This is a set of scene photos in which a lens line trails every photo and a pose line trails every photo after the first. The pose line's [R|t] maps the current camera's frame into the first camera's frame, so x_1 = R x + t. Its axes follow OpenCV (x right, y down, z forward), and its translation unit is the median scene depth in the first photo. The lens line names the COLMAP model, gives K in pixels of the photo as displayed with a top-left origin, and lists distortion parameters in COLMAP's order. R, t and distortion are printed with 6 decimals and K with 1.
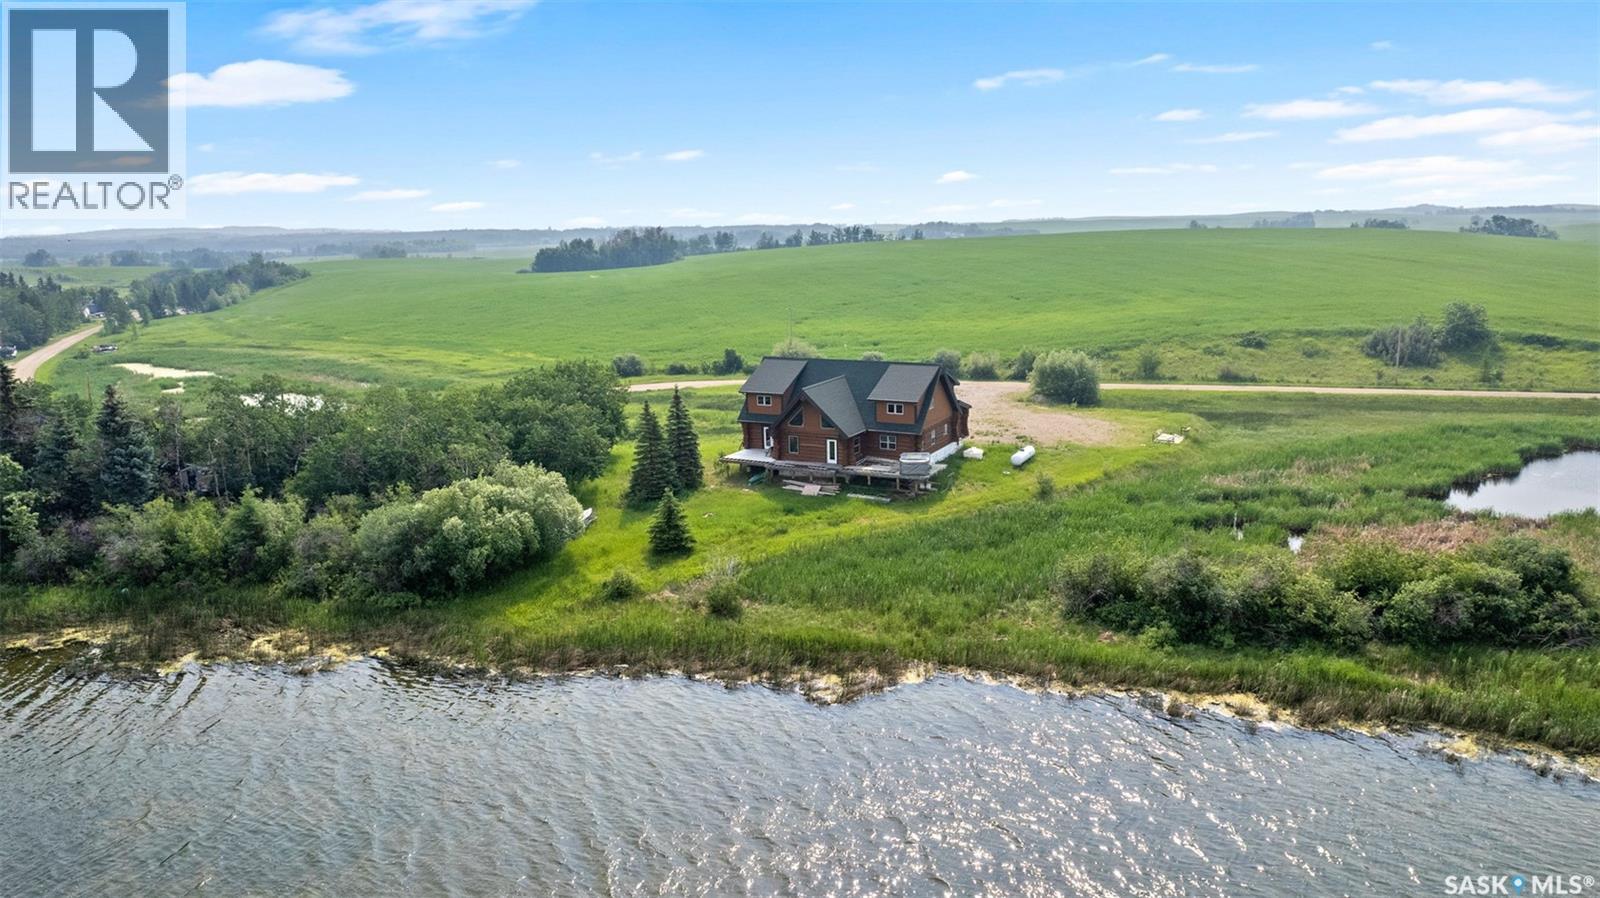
lens RADIAL K [[1084.4, 0, 800.0], [0, 1084.4, 449.0], [0, 0, 1]] dist [-0.024780, 0.002547]
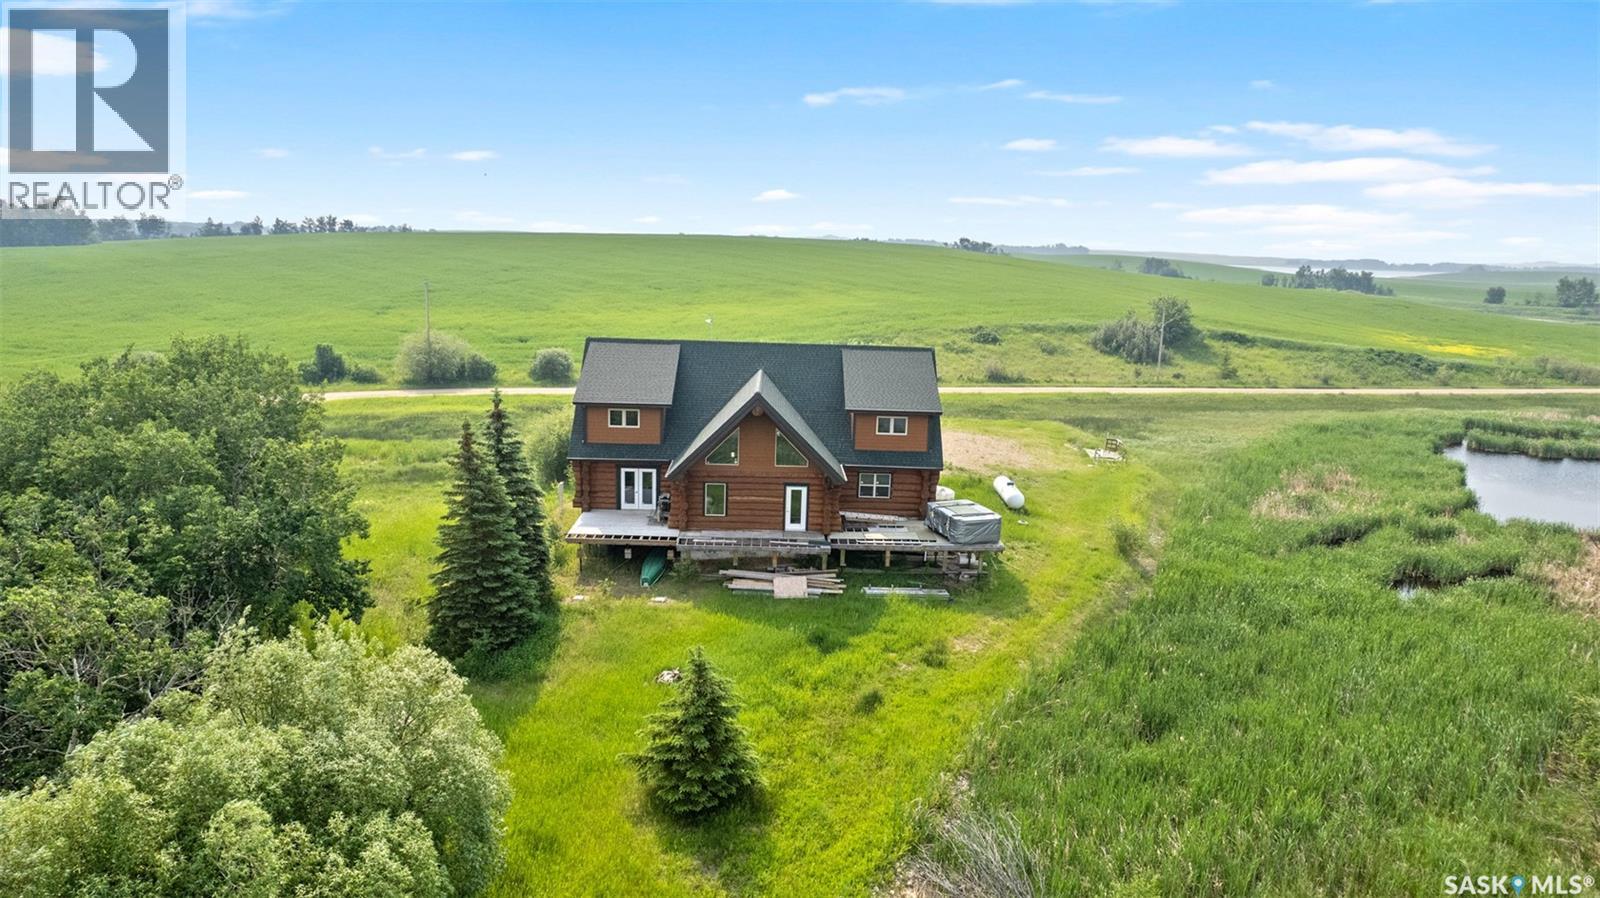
lens RADIAL K [[1084.4, 0, 800.0], [0, 1084.4, 449.0], [0, 0, 1]] dist [-0.024780, 0.002547]
pose [[0.873358, -0.041962, 0.485268, -0.204385], [0.049630, 0.998763, -0.002955, -0.022804], [-0.484544, 0.026665, 0.874360, 0.475954]]
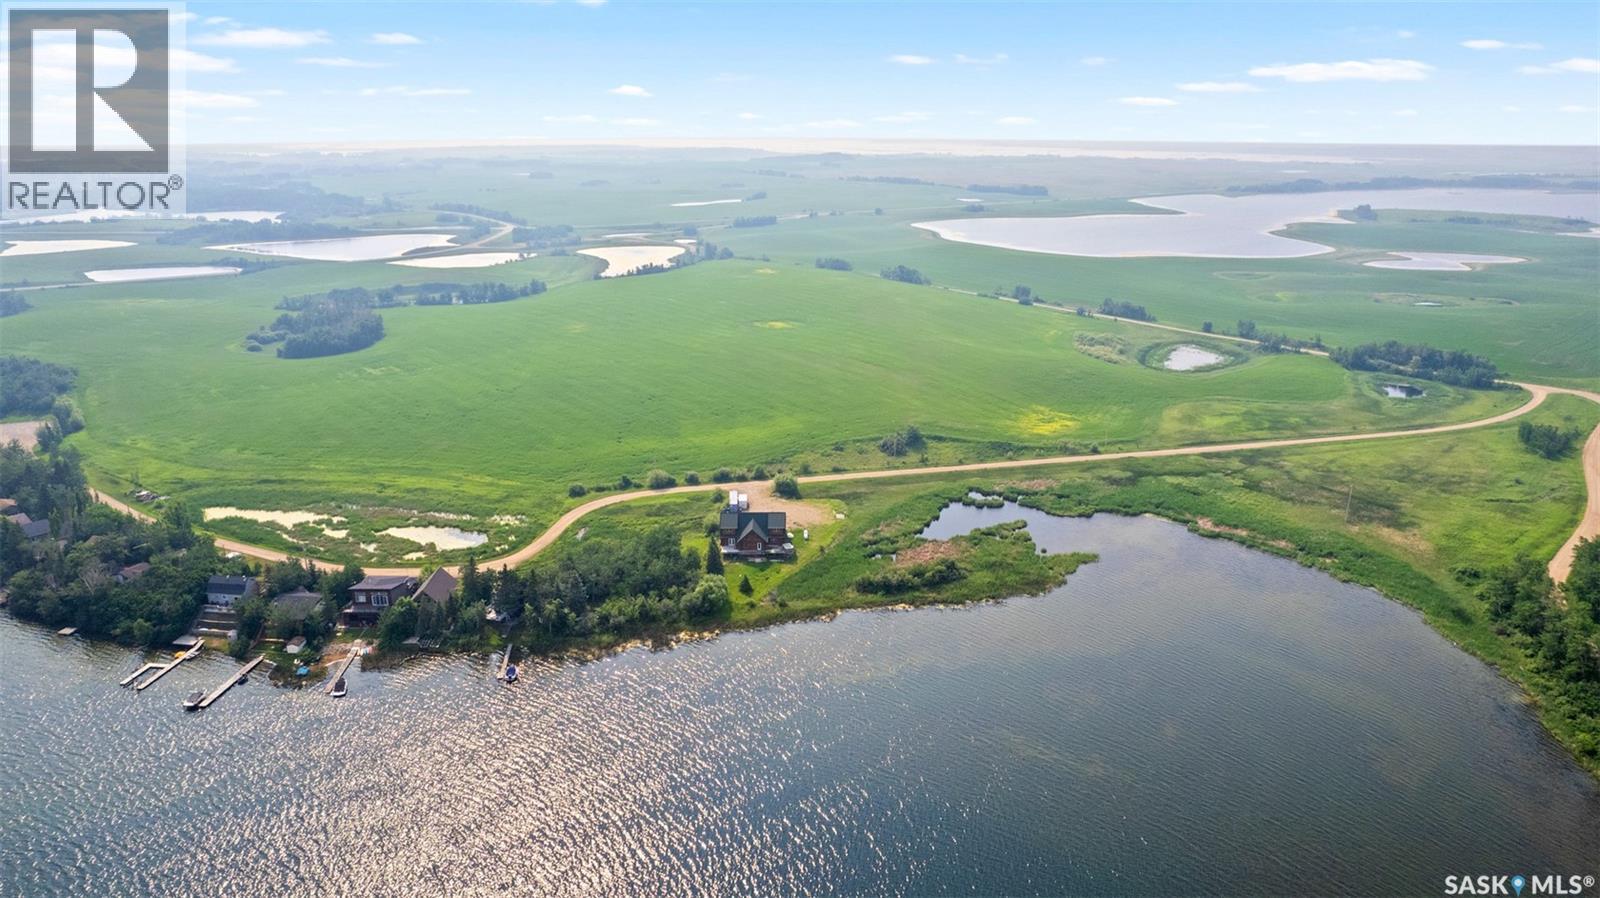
lens RADIAL K [[1084.4, 0, 800.0], [0, 1084.4, 449.0], [0, 0, 1]] dist [-0.024780, 0.002547]
pose [[0.878375, -0.115935, 0.463699, -1.159871], [0.072946, 0.991288, 0.109665, -0.550503], [-0.472373, -0.062502, 0.879180, -1.618257]]
